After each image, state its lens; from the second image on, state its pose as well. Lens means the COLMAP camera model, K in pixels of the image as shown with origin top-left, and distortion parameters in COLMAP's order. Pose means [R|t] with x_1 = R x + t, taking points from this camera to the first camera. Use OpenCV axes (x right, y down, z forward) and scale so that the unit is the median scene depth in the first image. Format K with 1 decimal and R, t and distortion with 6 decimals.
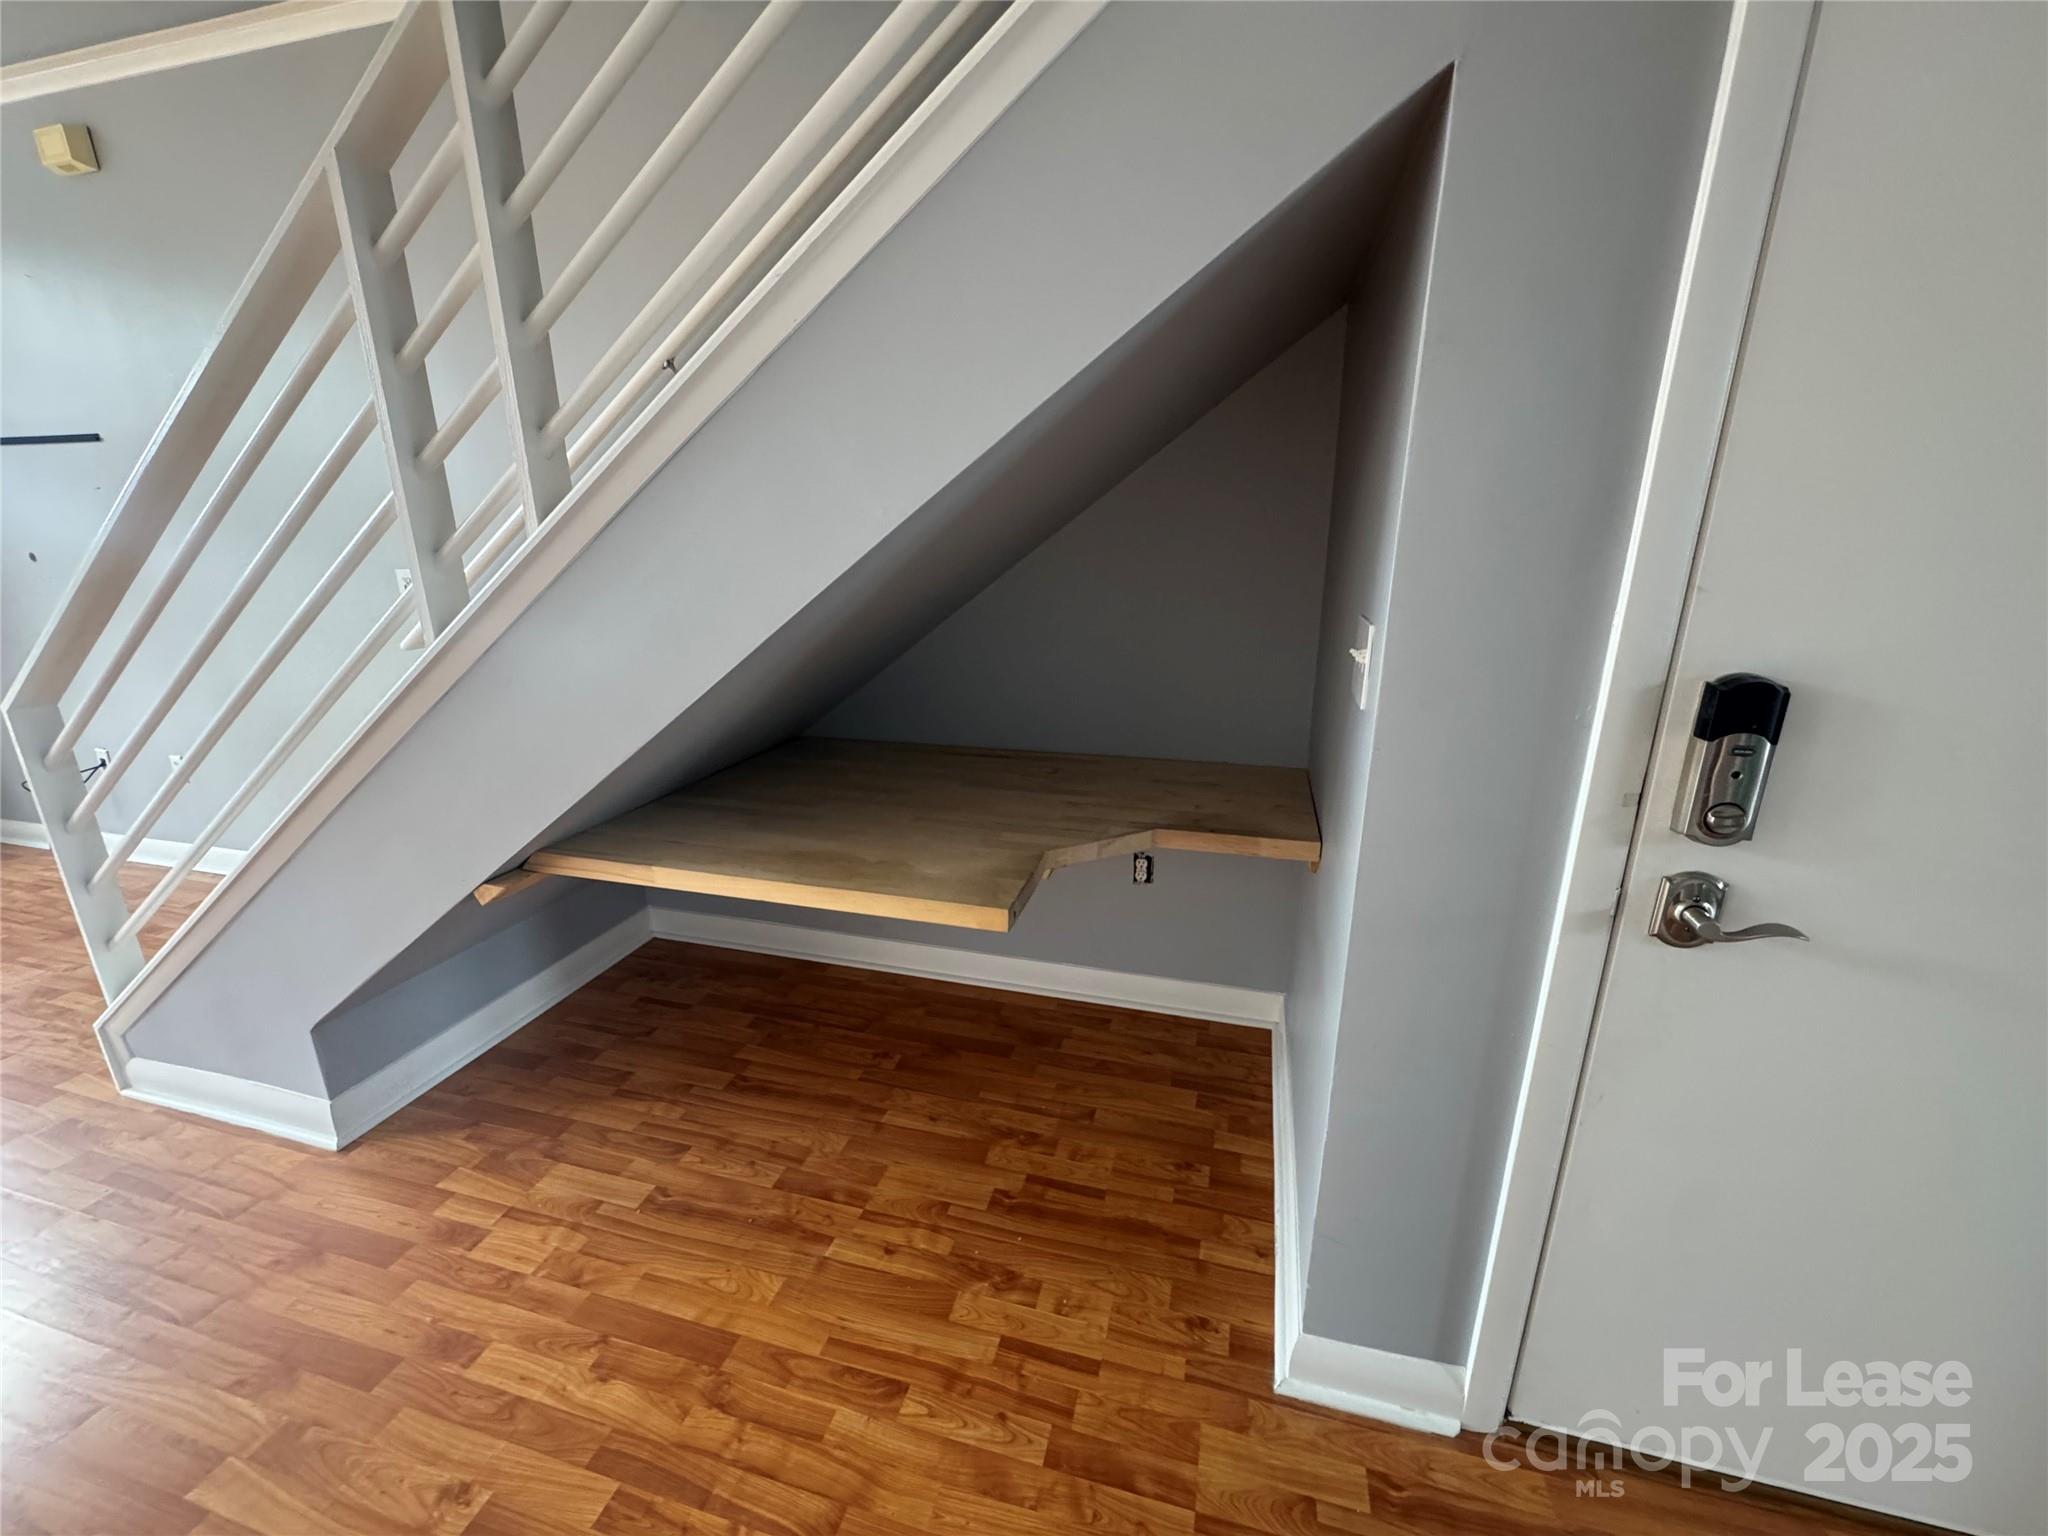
lens RADIAL K [[819.4, 0, 1030.7], [0, 819.4, 768.0], [0, 0, 1]] dist [-0.002249, 0.000192]
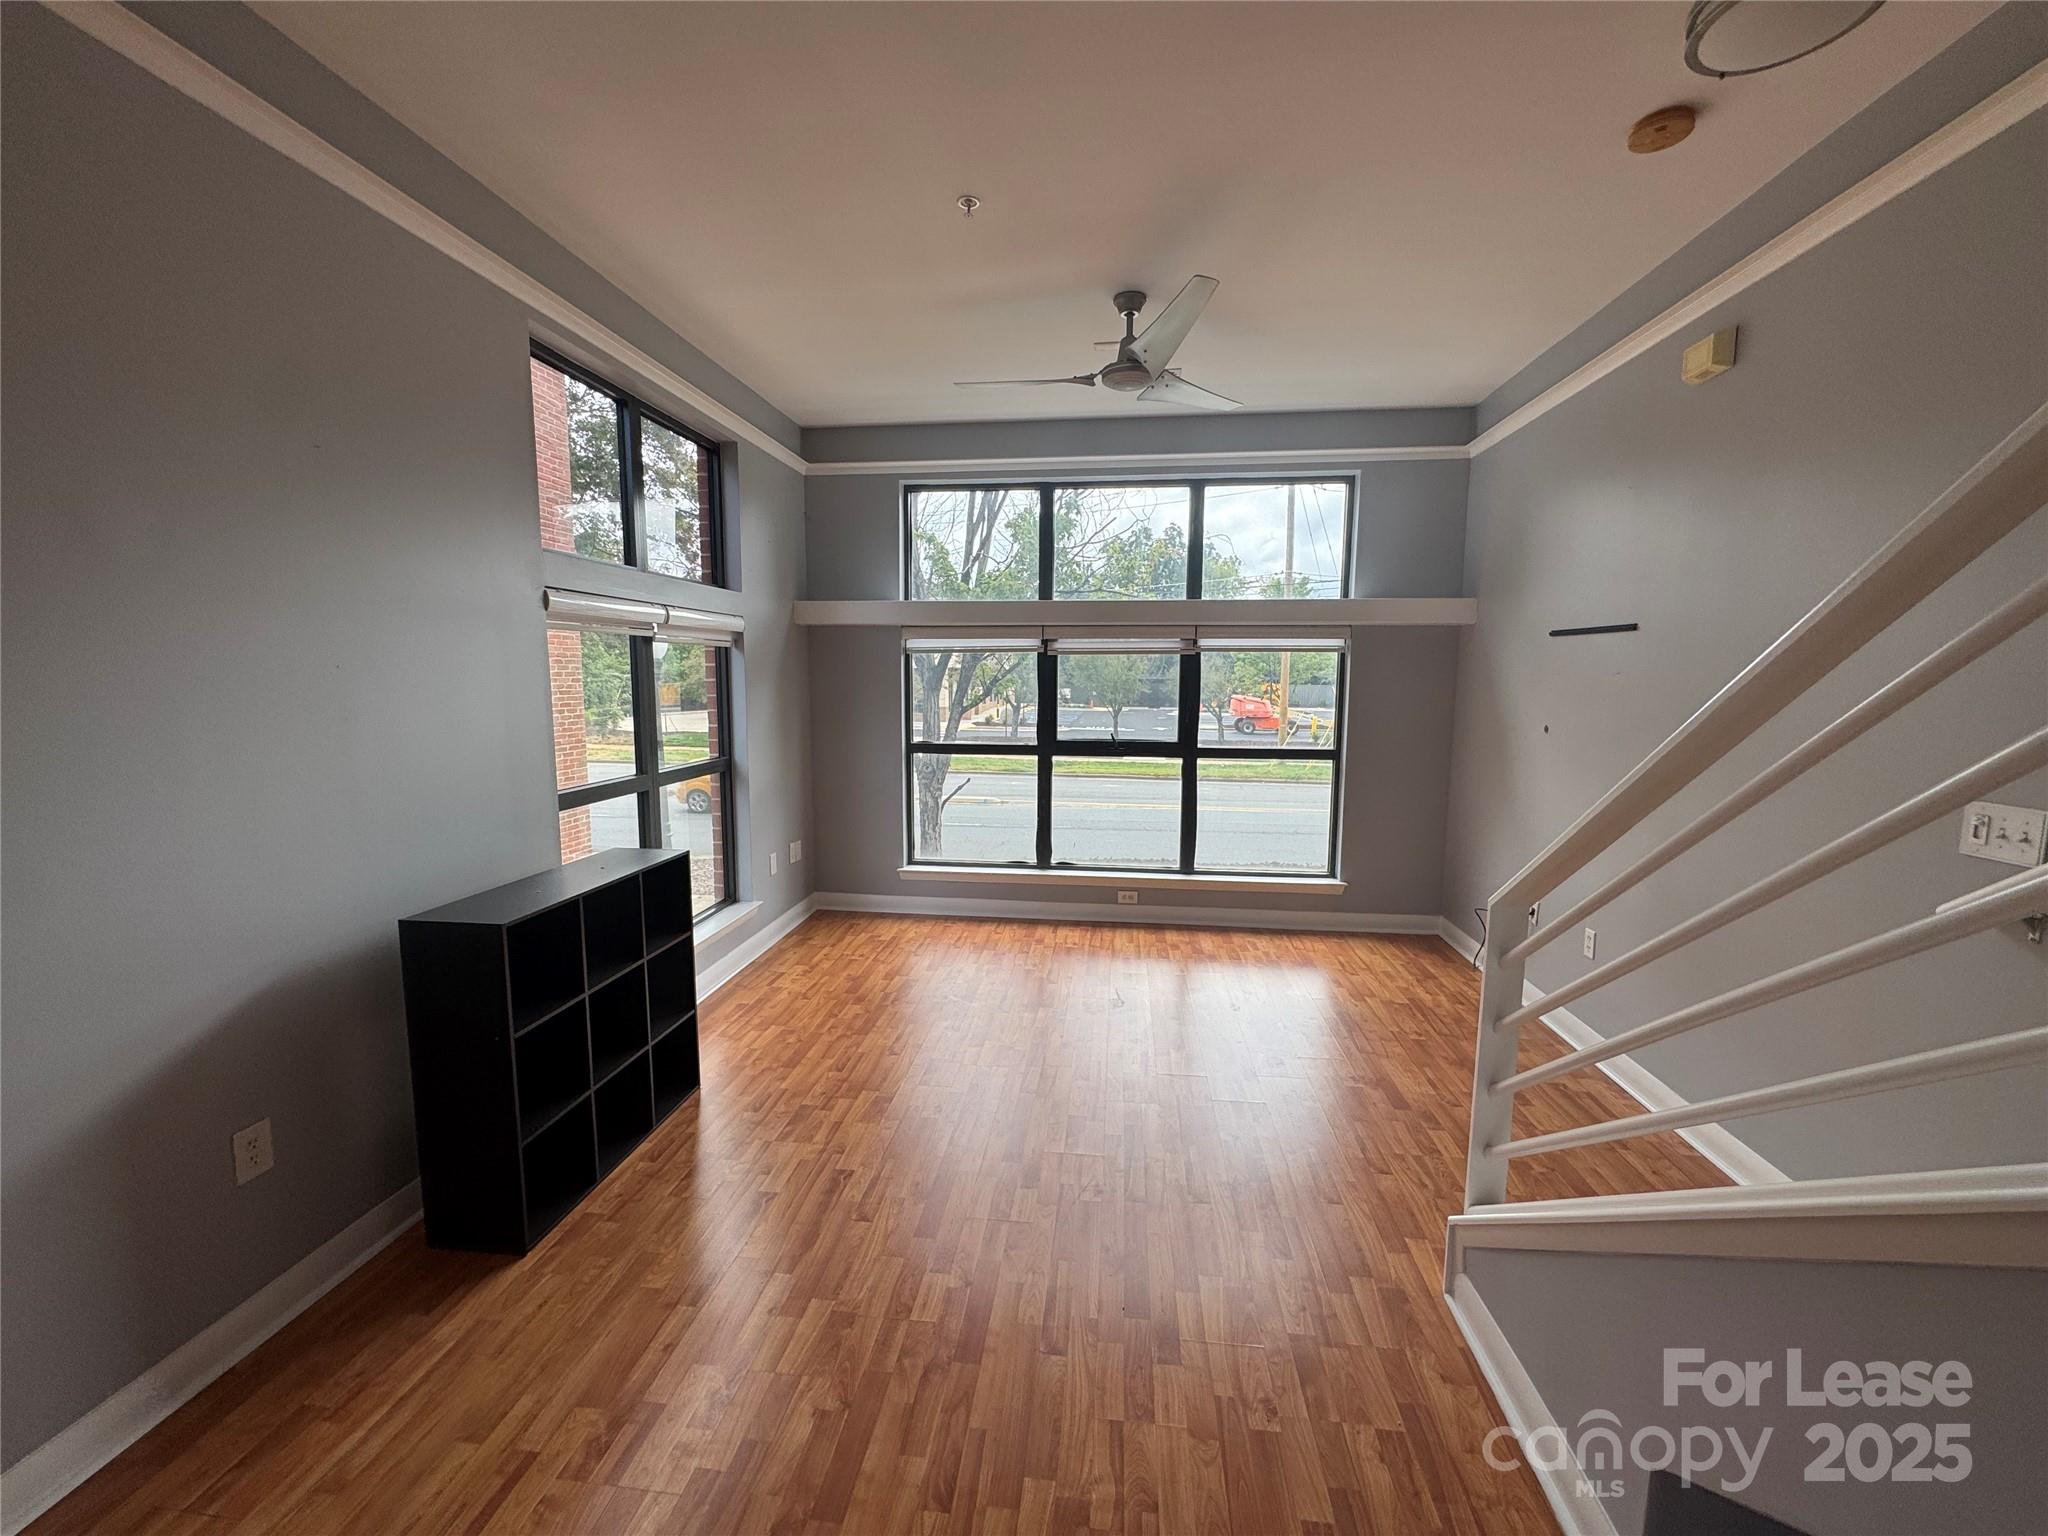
lens RADIAL K [[819.4, 0, 1028.3], [0, 819.4, 766.6], [0, 0, 1]] dist [-0.002249, 0.000192]
pose [[0.150676, 0.119771, -0.981301, -0.368435], [-0.285337, 0.955656, 0.072828, -0.153265], [0.946509, 0.269028, 0.178170, 0.227615]]
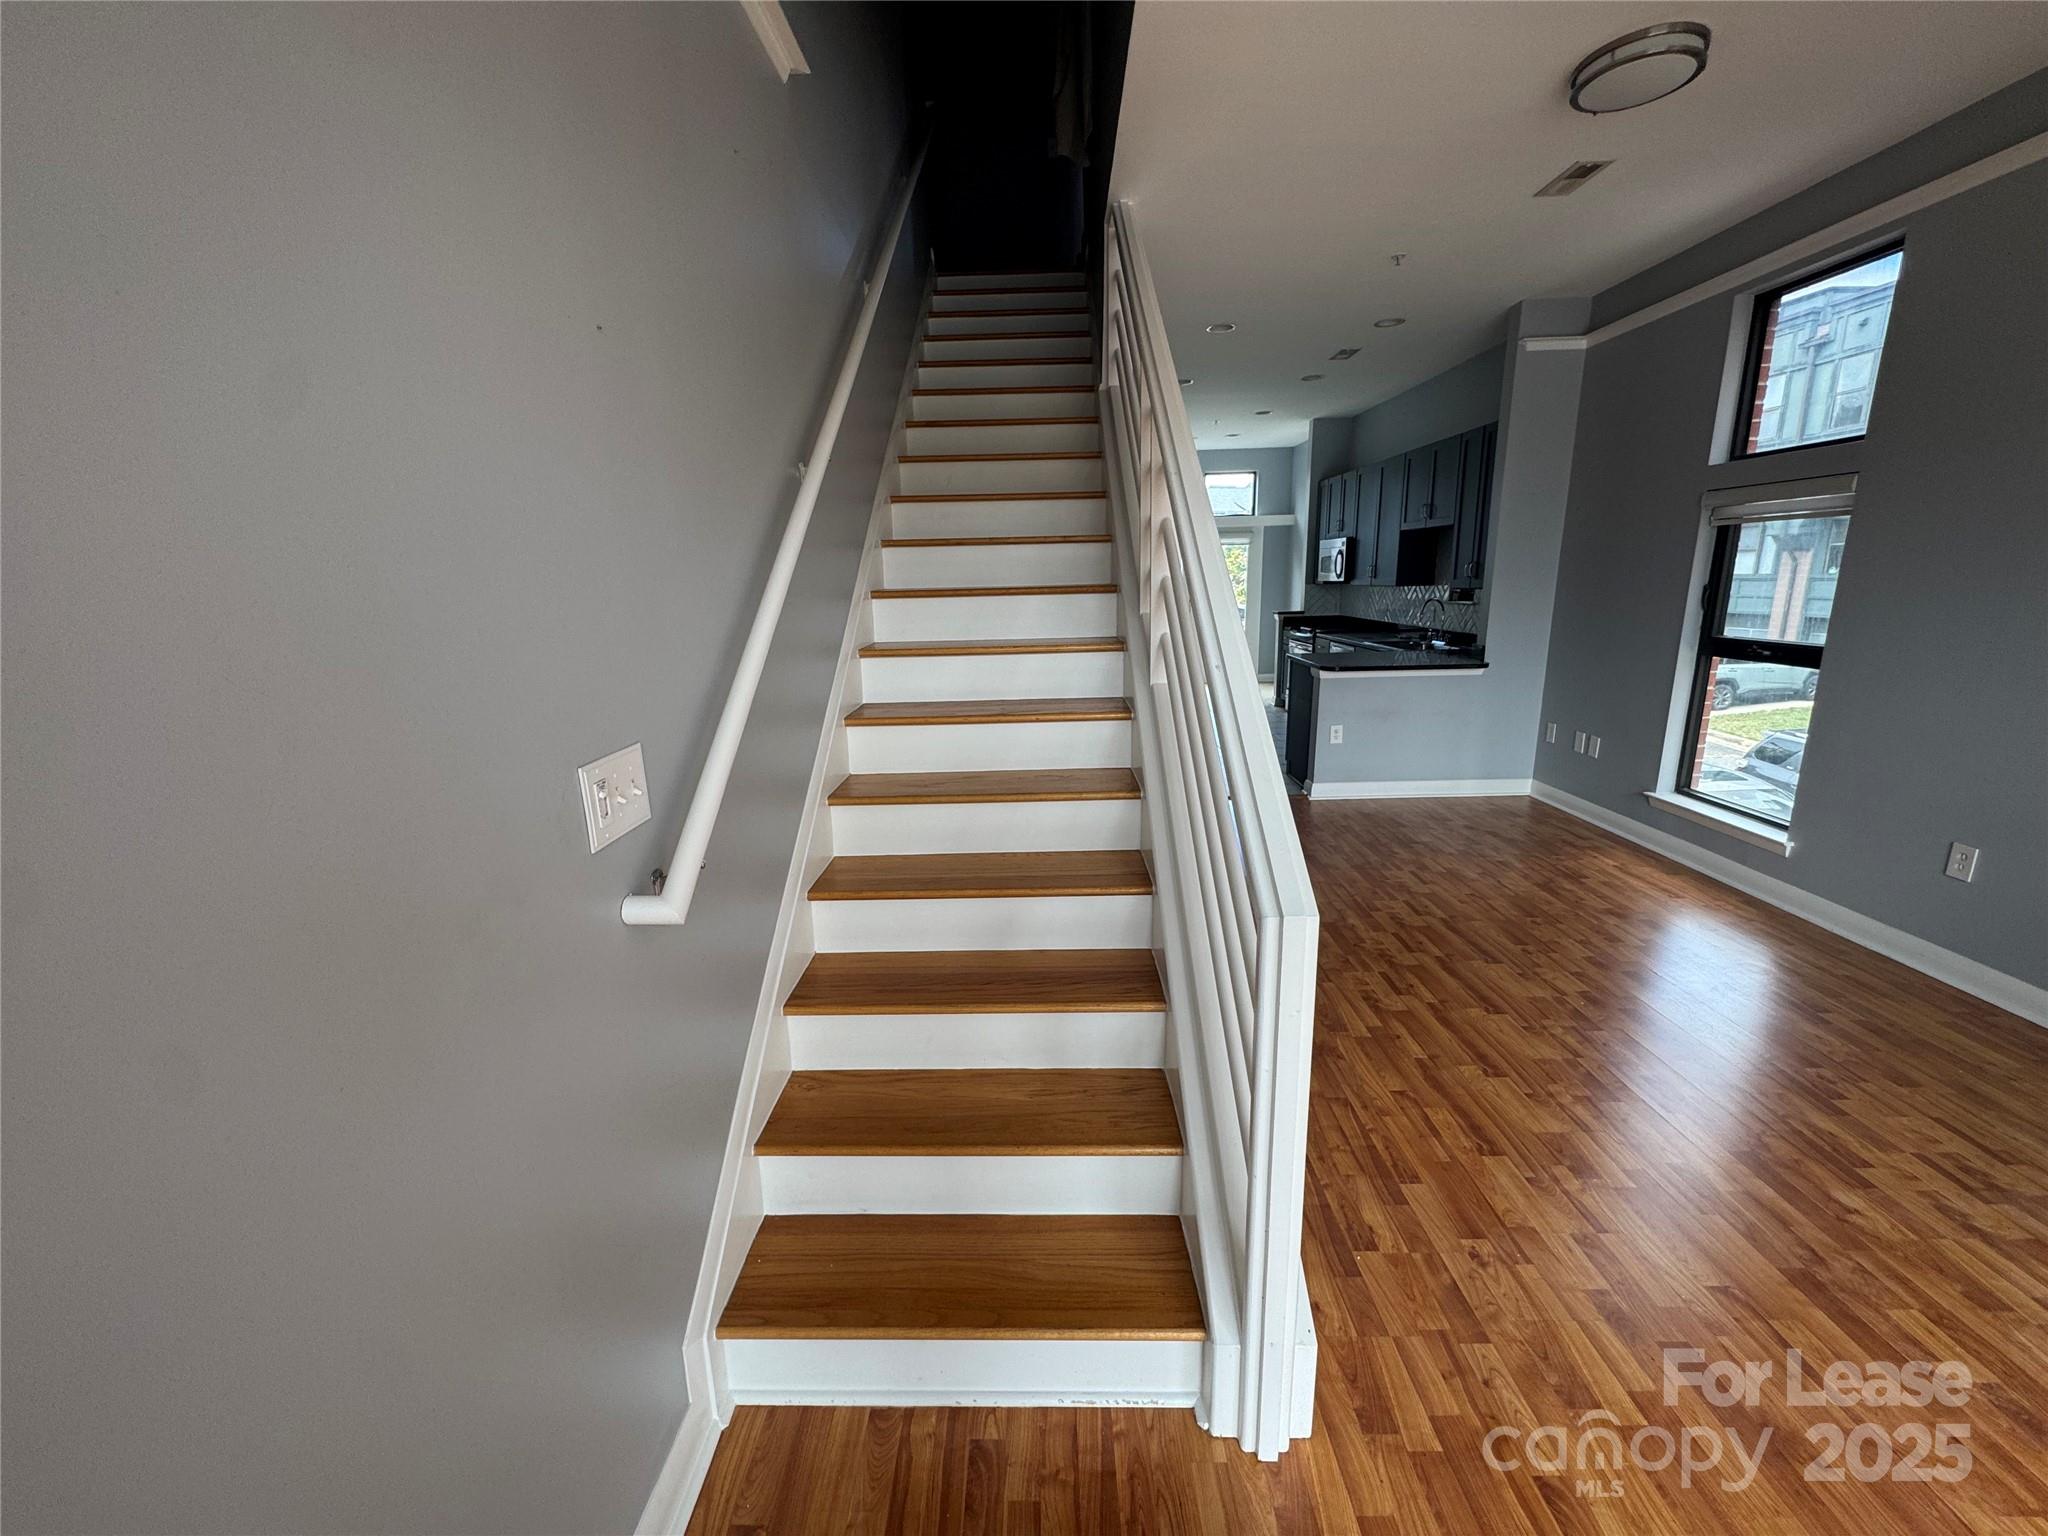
lens RADIAL K [[819.4, 0, 1031.3], [0, 819.4, 768.0], [0, 0, 1]] dist [-0.002249, 0.000192]
pose [[-0.247576, -0.209647, 0.945915, -1.887288], [0.300792, 0.911435, 0.280732, -0.451035], [-0.920994, 0.354026, -0.162589, 1.339101]]
